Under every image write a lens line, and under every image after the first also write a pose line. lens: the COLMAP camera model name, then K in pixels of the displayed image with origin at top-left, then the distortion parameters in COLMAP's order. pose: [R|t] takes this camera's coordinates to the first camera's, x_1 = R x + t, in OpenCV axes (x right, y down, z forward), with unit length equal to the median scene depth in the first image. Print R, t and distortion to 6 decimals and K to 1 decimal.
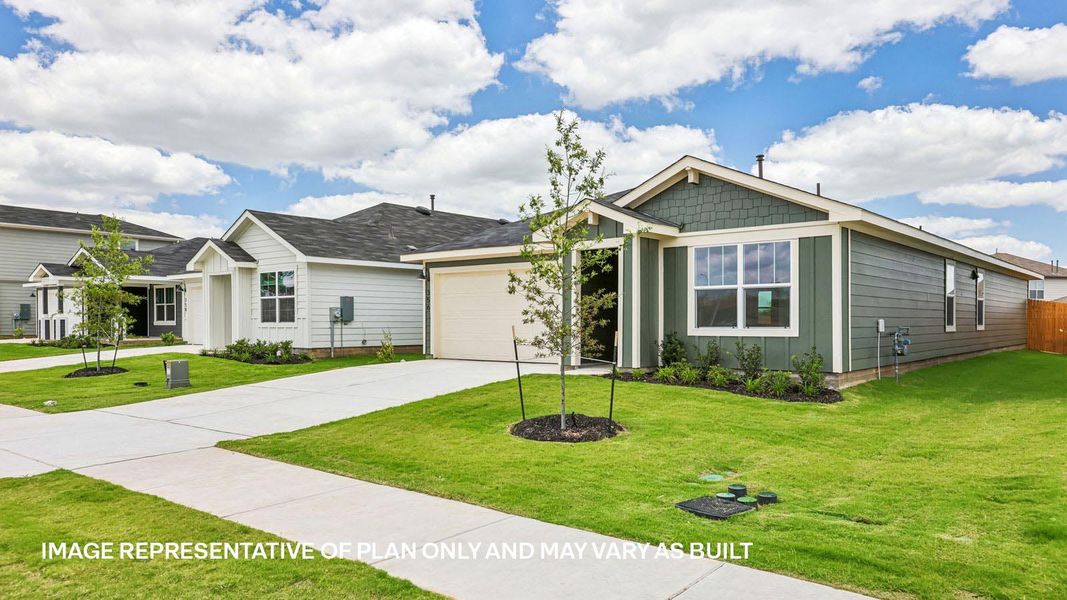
lens RADIAL K [[757.7, 0, 525.3], [0, 757.7, 320.5], [0, 0, 1]] dist [-0.012311, 0.020930]
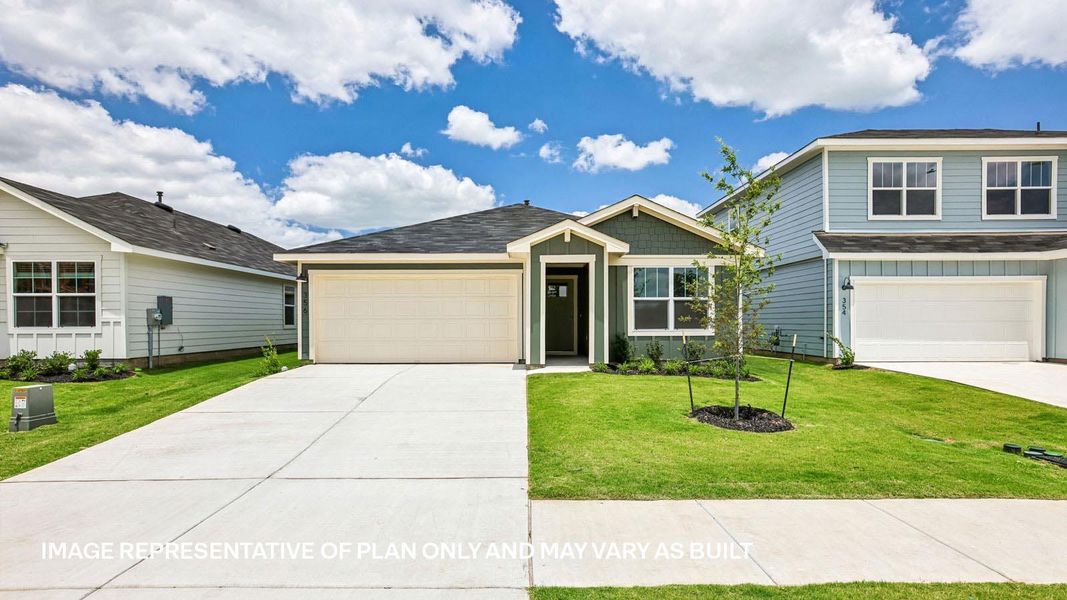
lens RADIAL K [[531.4, 0, 542.6], [0, 531.4, 312.6], [0, 0, 1]] dist [-0.004633, 0.001934]
pose [[0.753692, 0.009326, 0.657162, -0.314910], [0.000694, 0.999887, -0.014985, -0.003944], [-0.657228, 0.011750, 0.753601, 0.272639]]
